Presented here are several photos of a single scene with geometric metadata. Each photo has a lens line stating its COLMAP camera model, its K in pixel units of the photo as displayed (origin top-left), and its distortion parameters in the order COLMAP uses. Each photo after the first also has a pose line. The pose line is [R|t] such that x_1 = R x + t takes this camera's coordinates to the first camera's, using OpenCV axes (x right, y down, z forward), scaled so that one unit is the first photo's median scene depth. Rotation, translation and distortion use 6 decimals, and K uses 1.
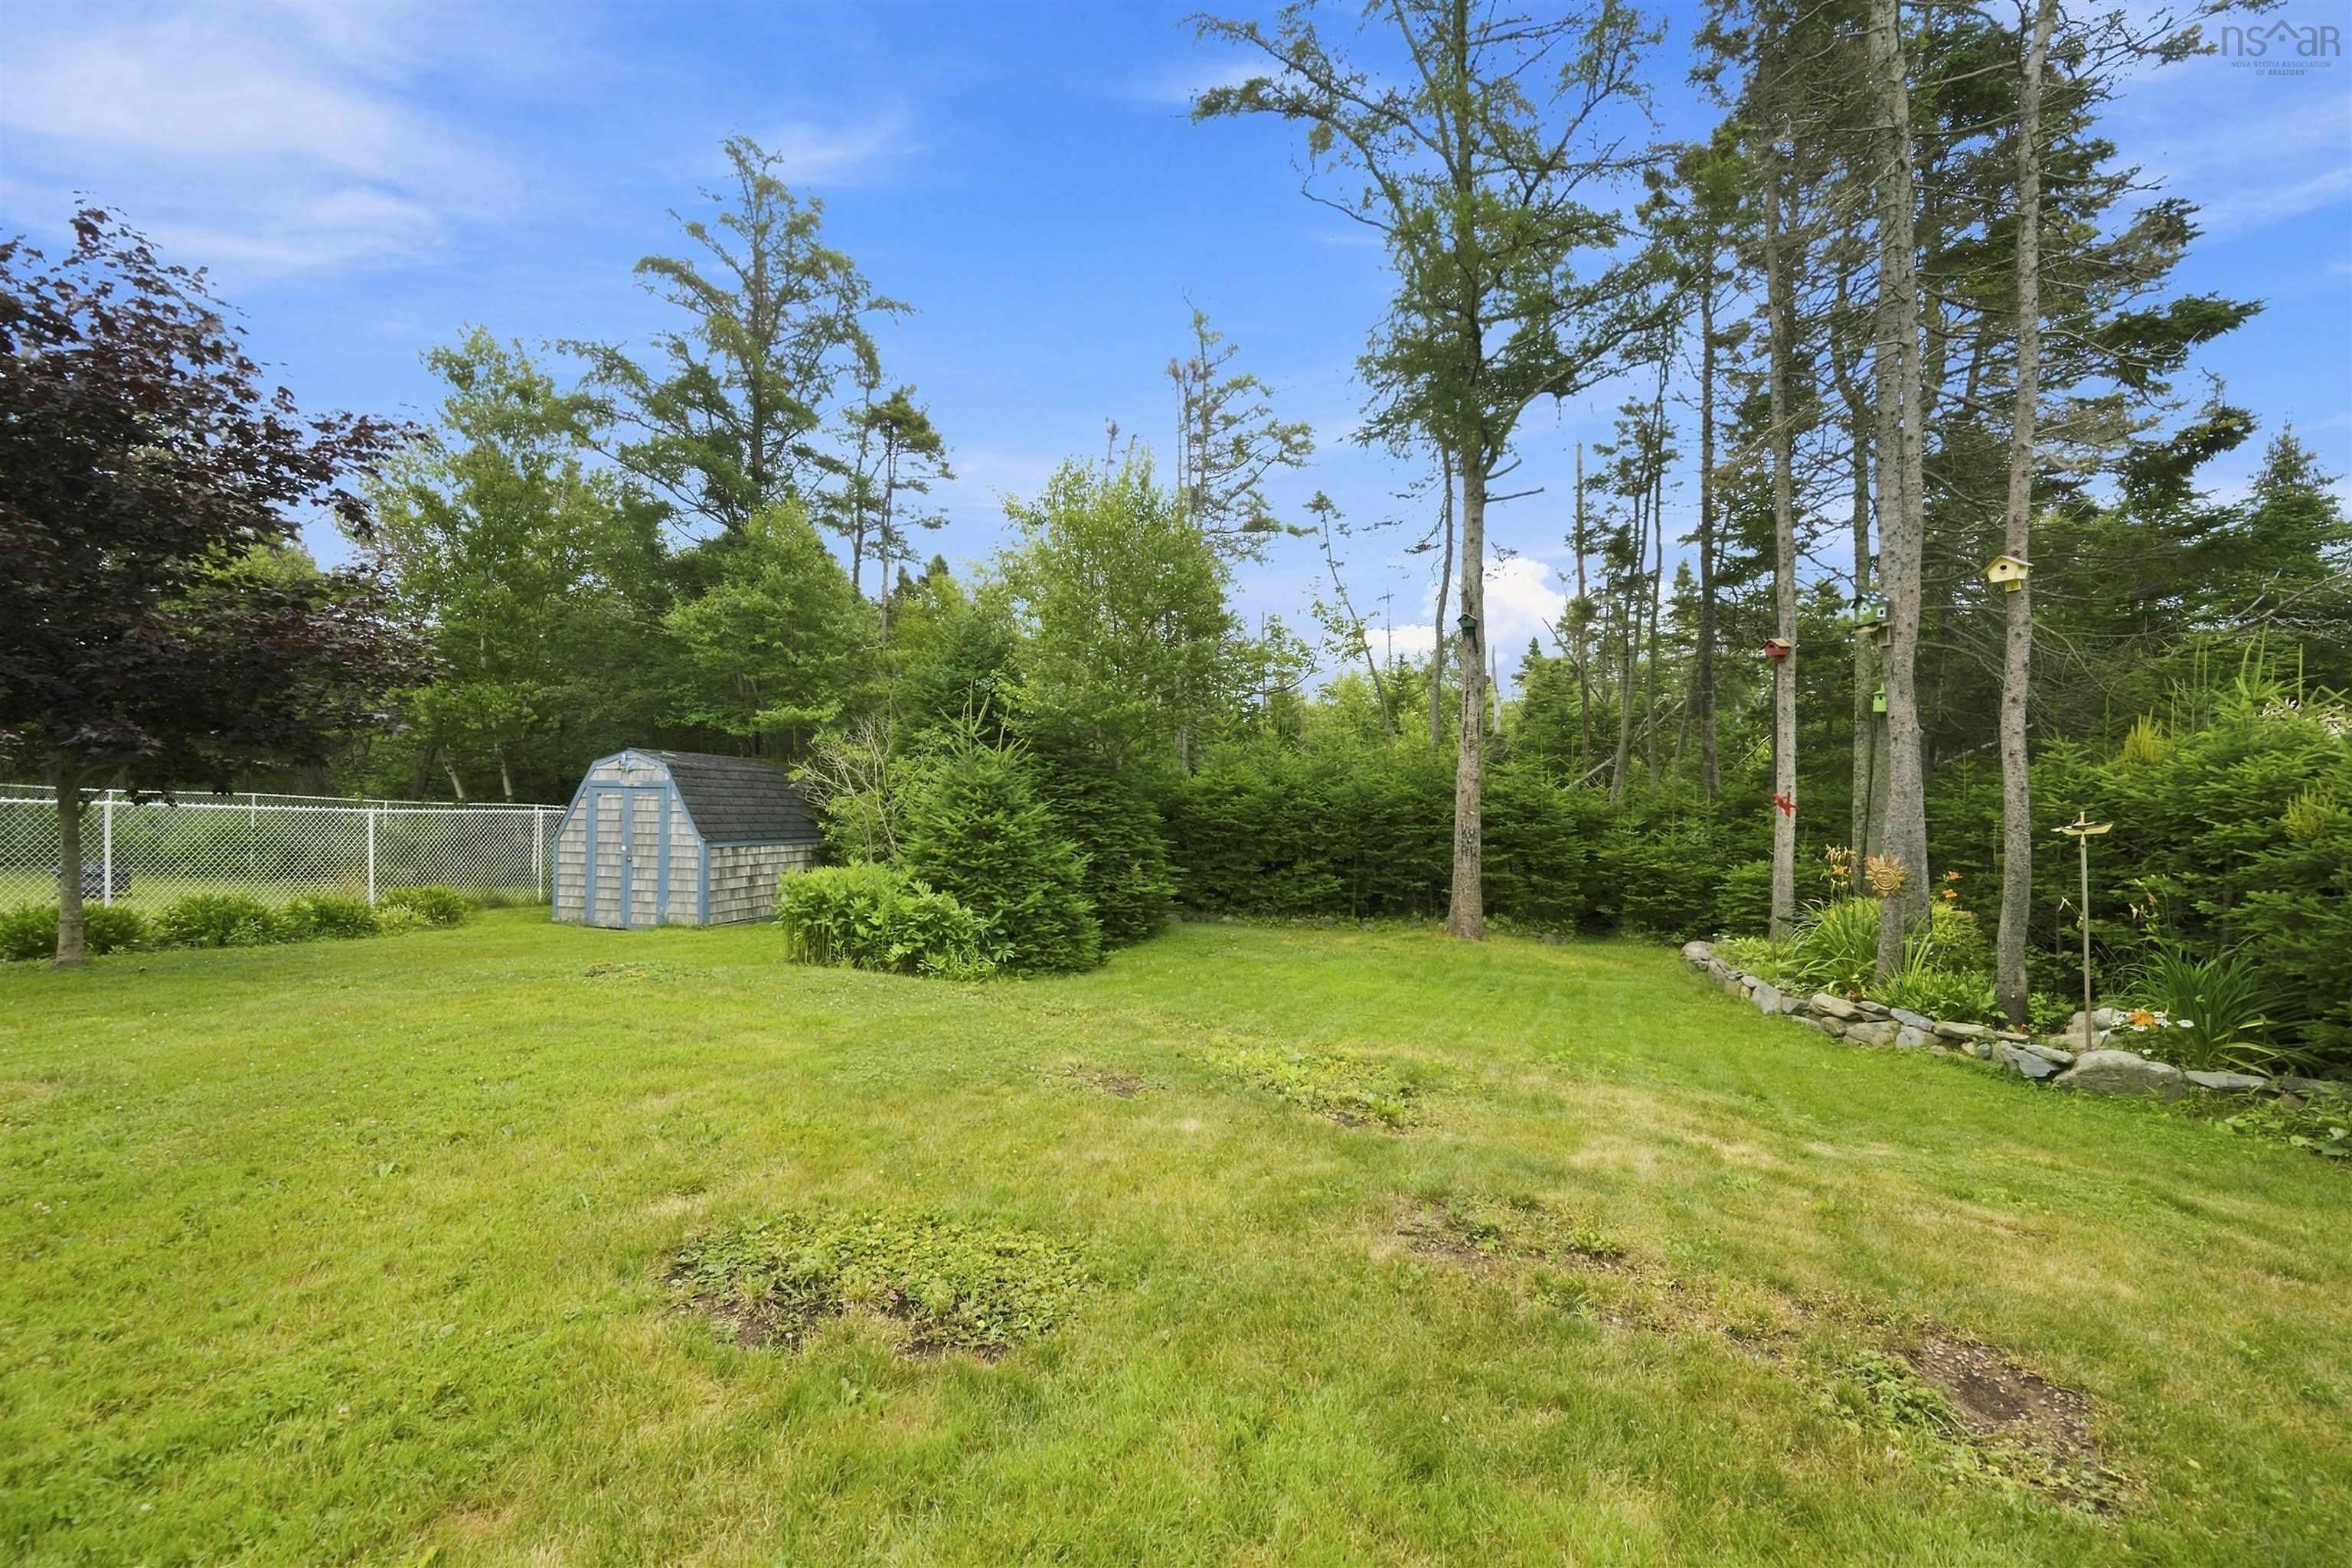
lens RADIAL K [[969.9, 0, 1182.7], [0, 969.9, 790.6], [0, 0, 1]] dist [0.015510, -0.000907]
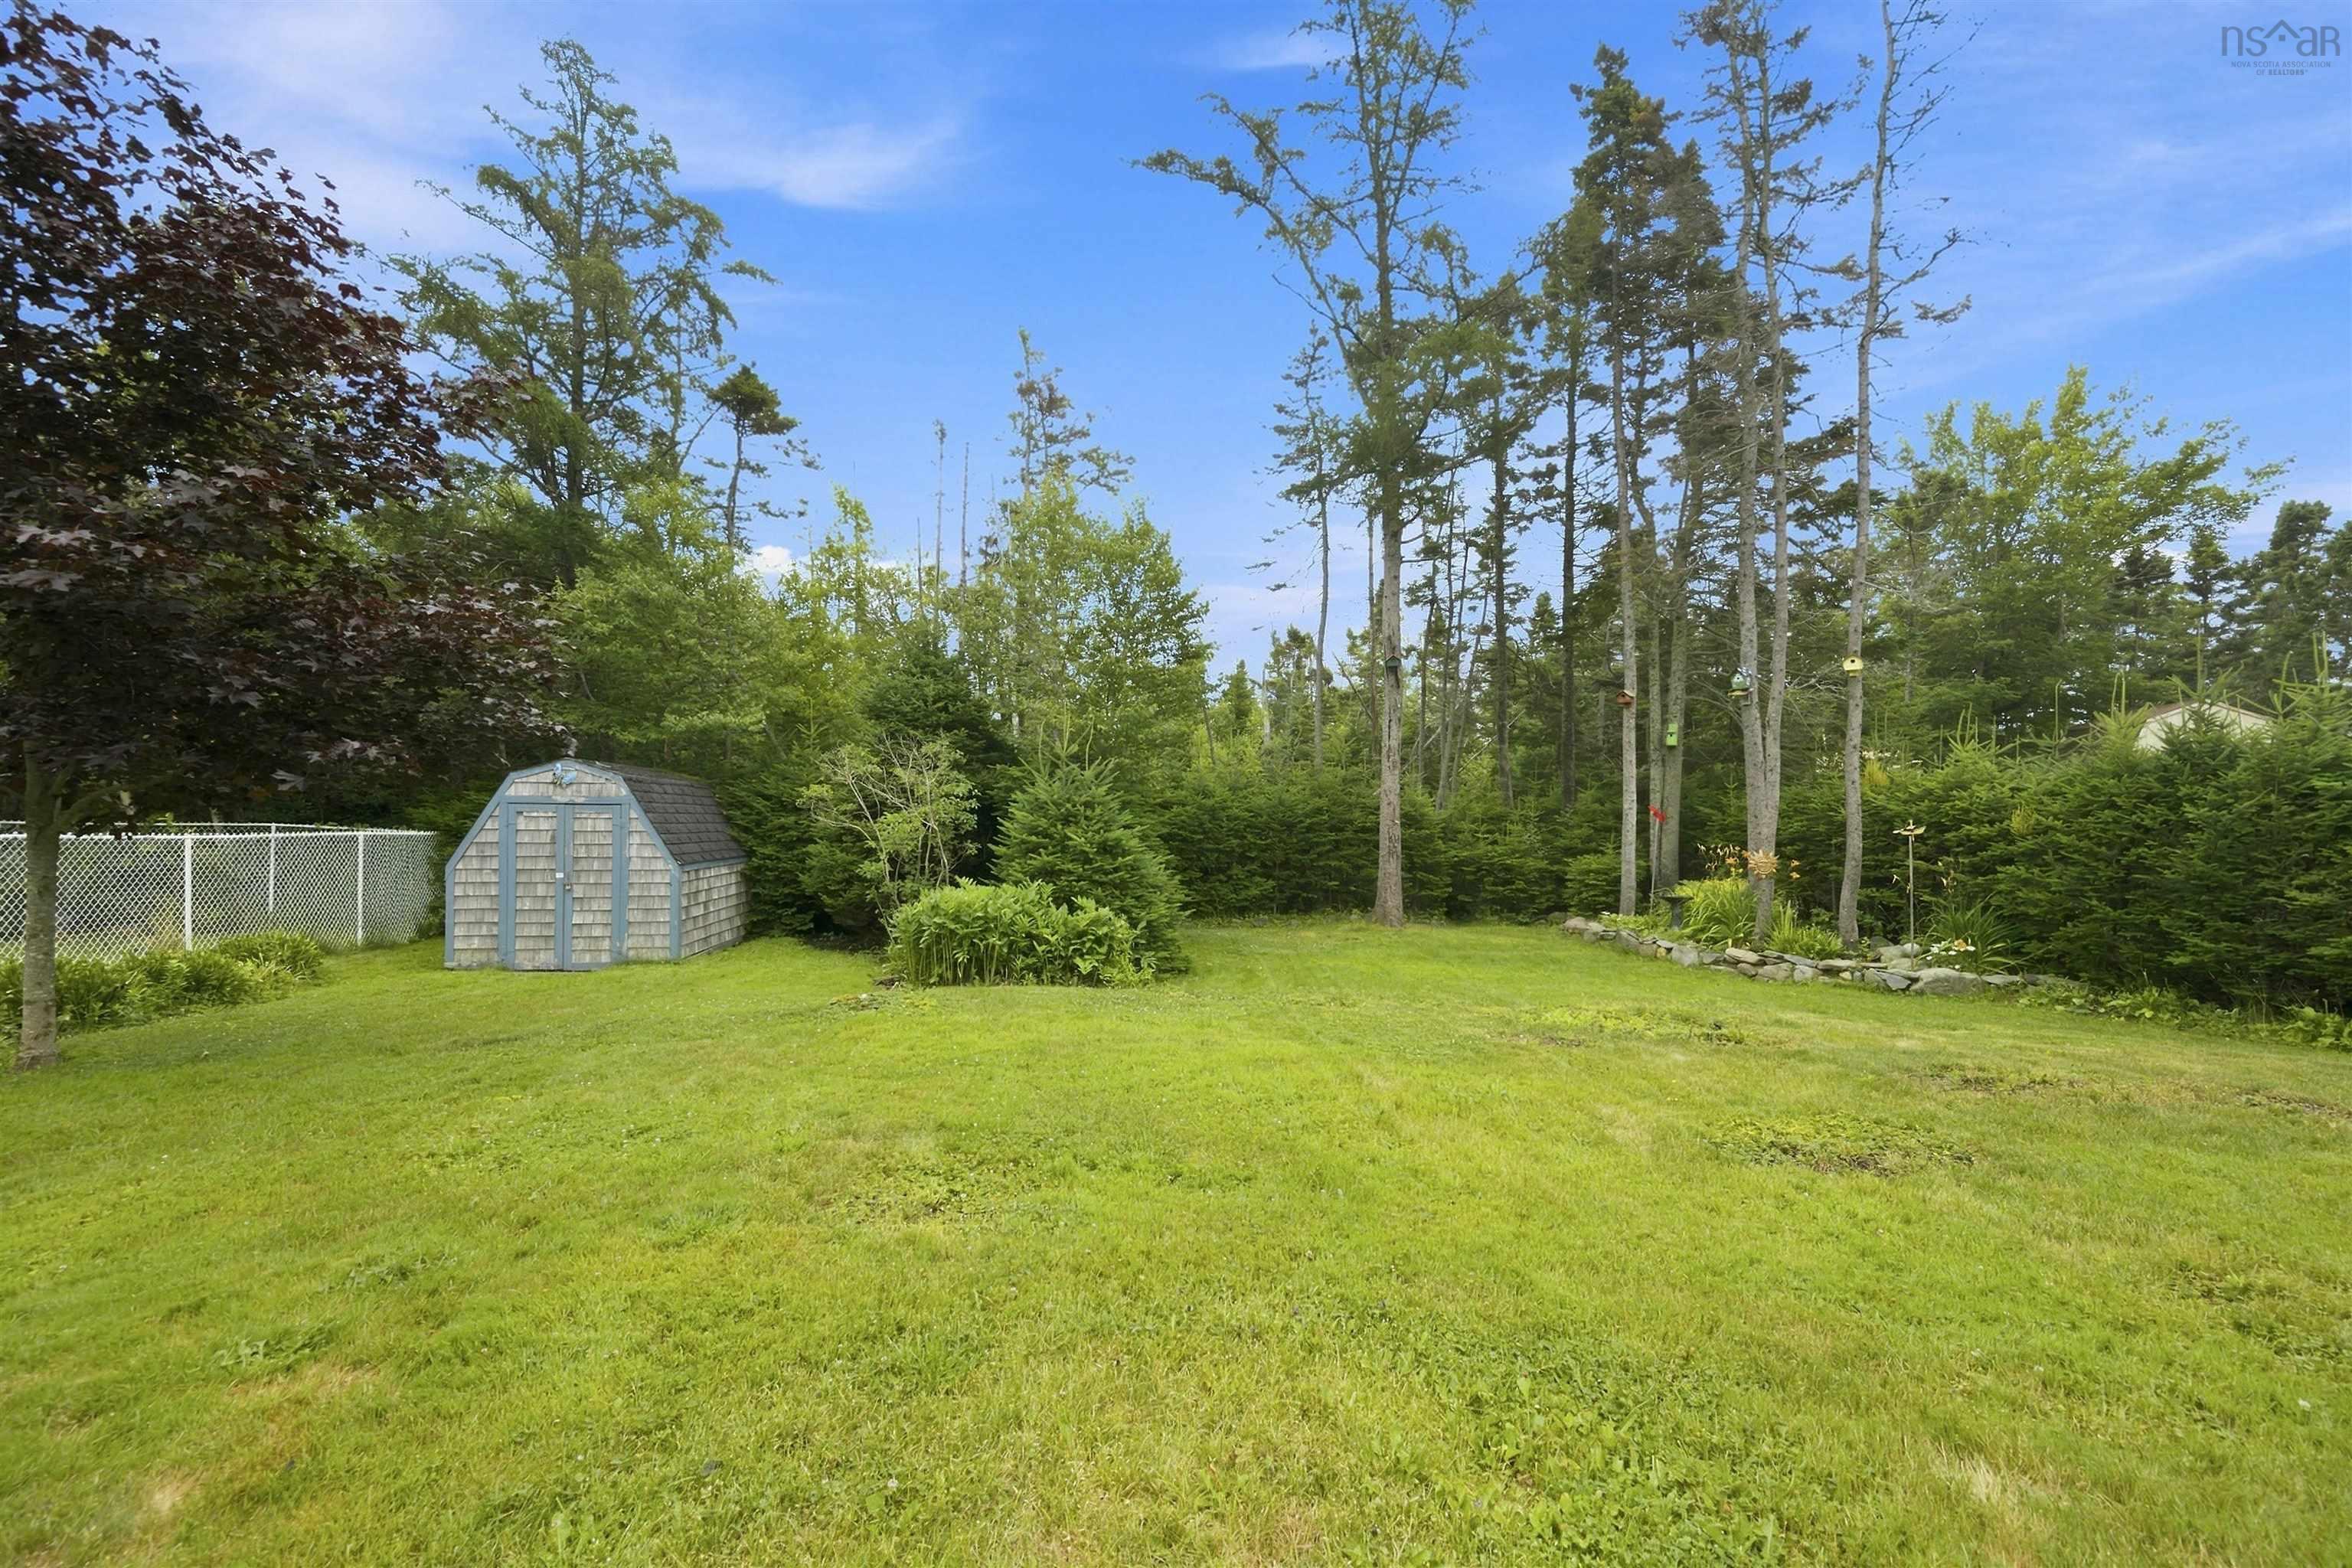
lens RADIAL K [[969.9, 0, 1199.4], [0, 969.9, 784.8], [0, 0, 1]] dist [0.015510, -0.000907]
pose [[0.919514, 0.002615, 0.393049, -0.377857], [0.000917, 0.999961, -0.008800, -0.011684], [-0.393057, 0.008452, 0.919475, -0.004165]]
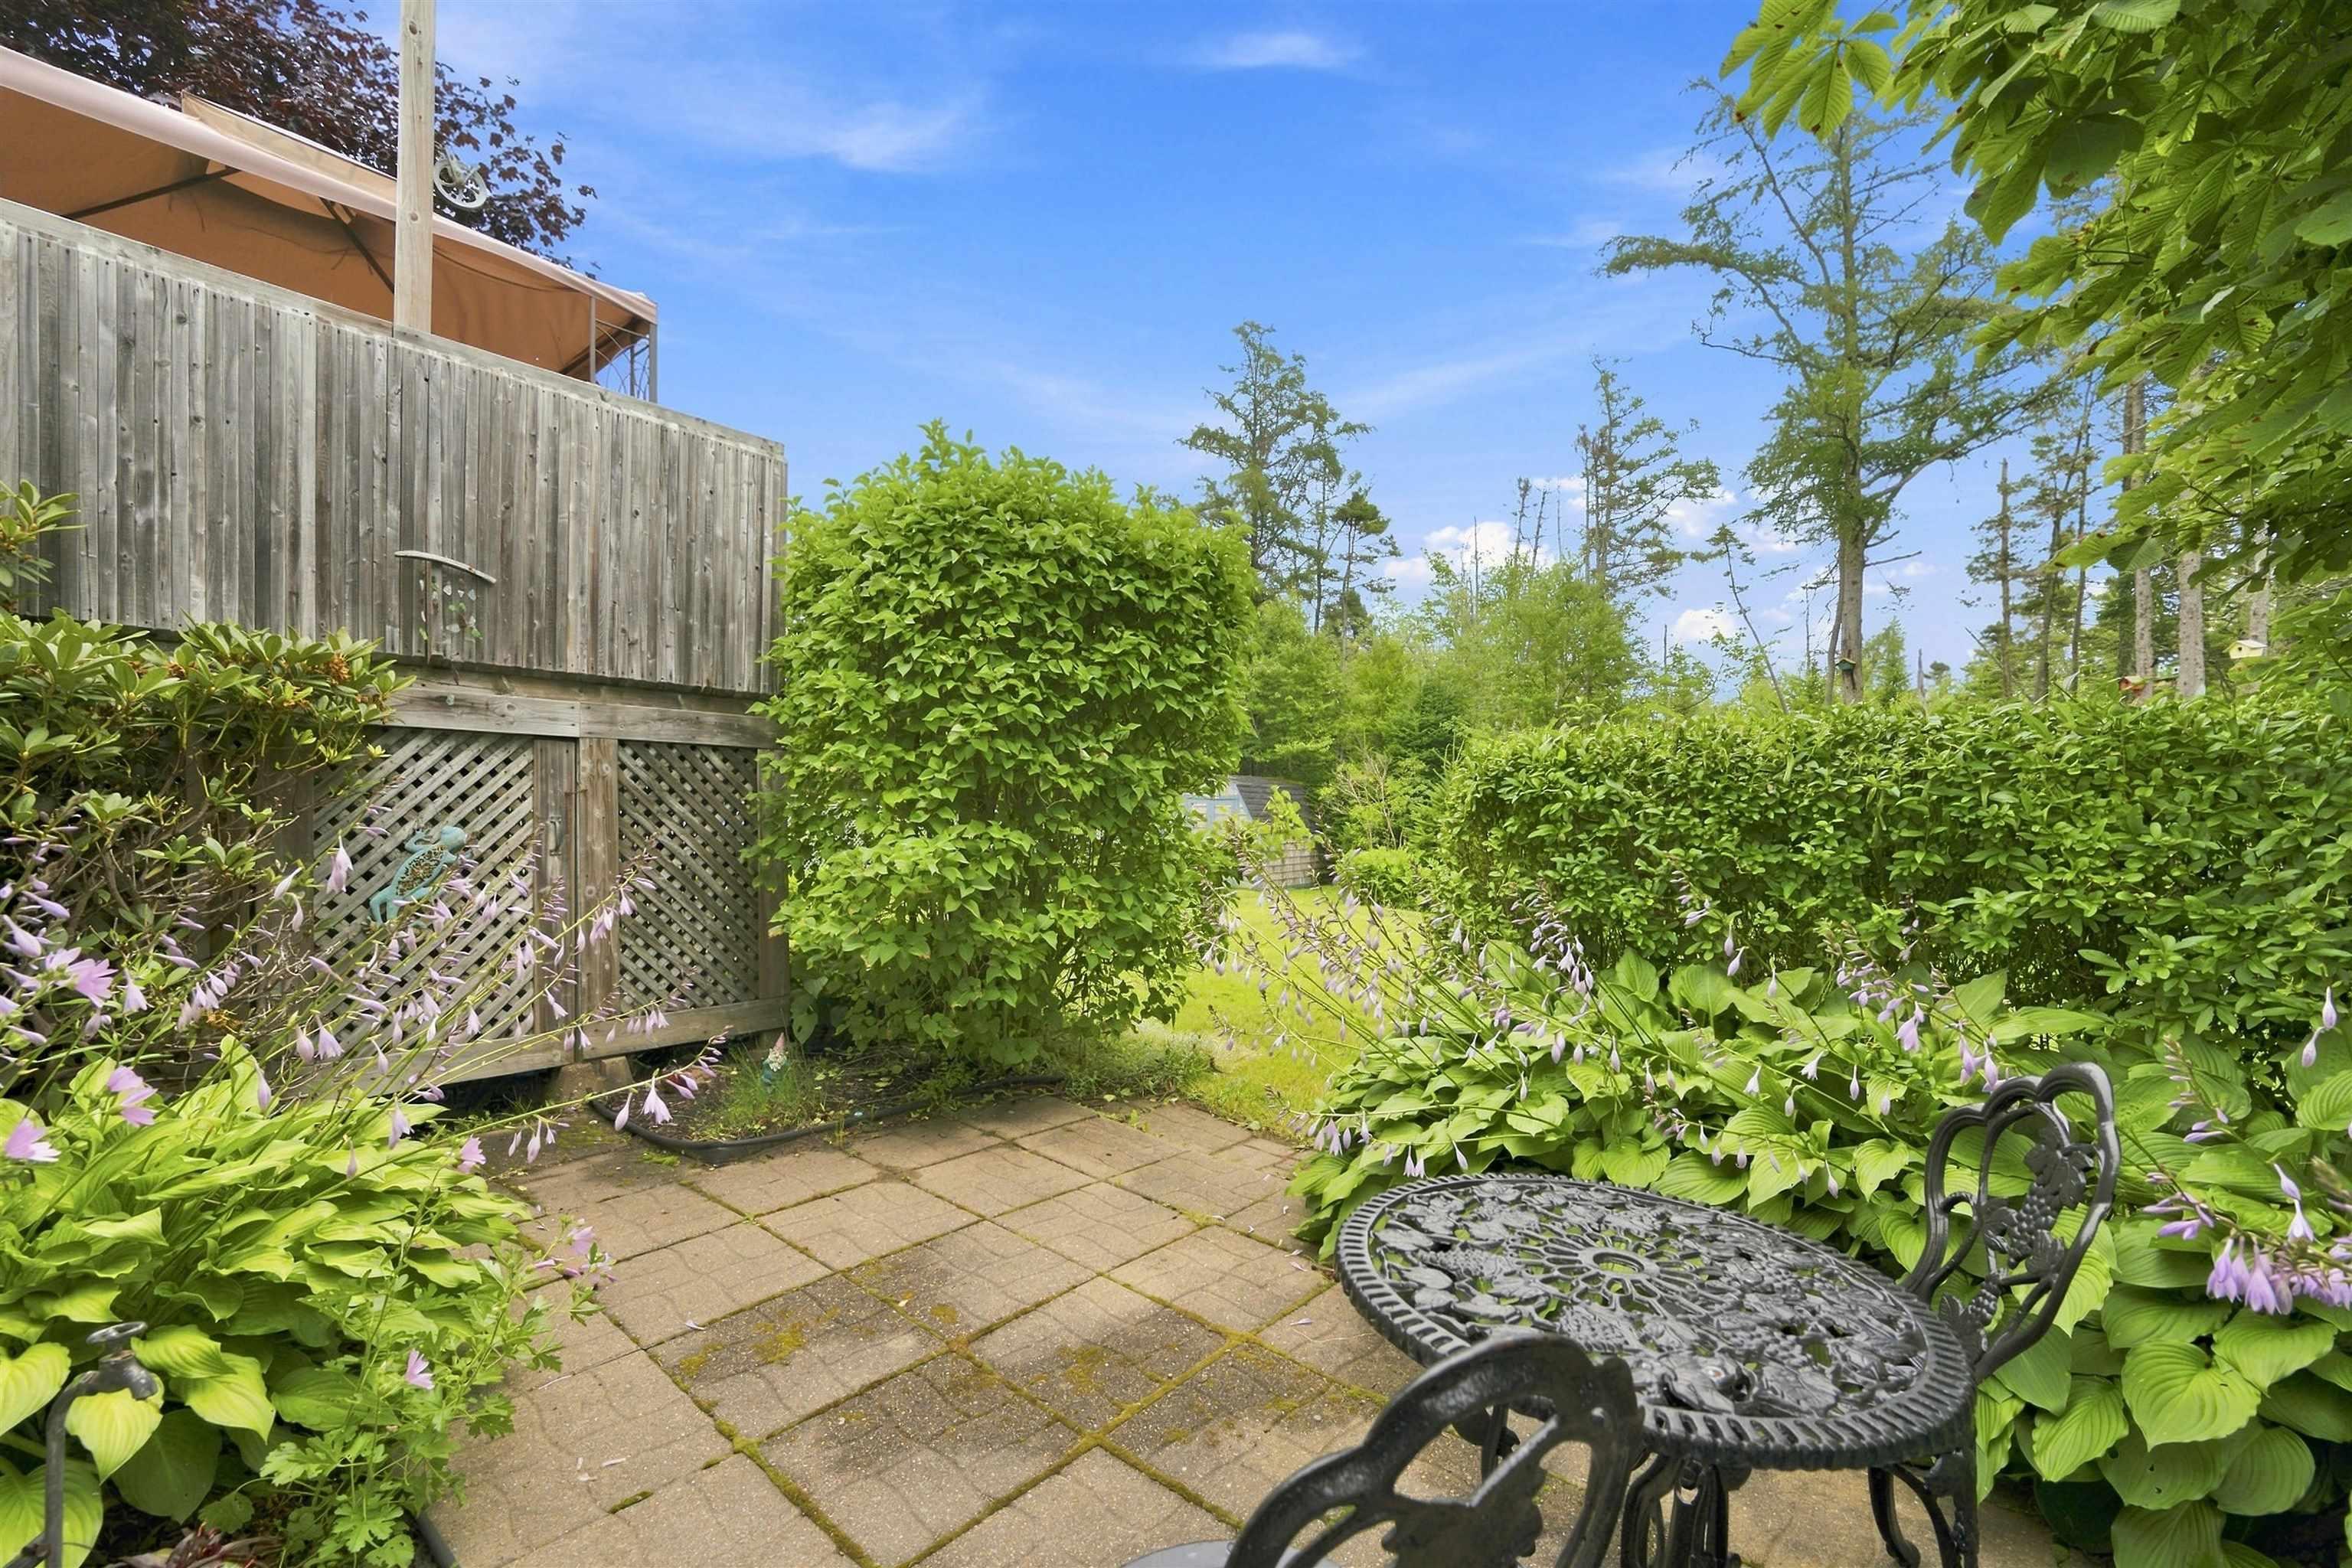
lens RADIAL K [[980.8, 0, 1194.8], [0, 980.8, 825.9], [0, 0, 1]] dist [0.002438, 0.000093]
pose [[0.934735, 0.007467, -0.355266, -0.036753], [0.005484, 0.999357, 0.035433, -0.015447], [0.355302, -0.035069, 0.934093, -0.451778]]
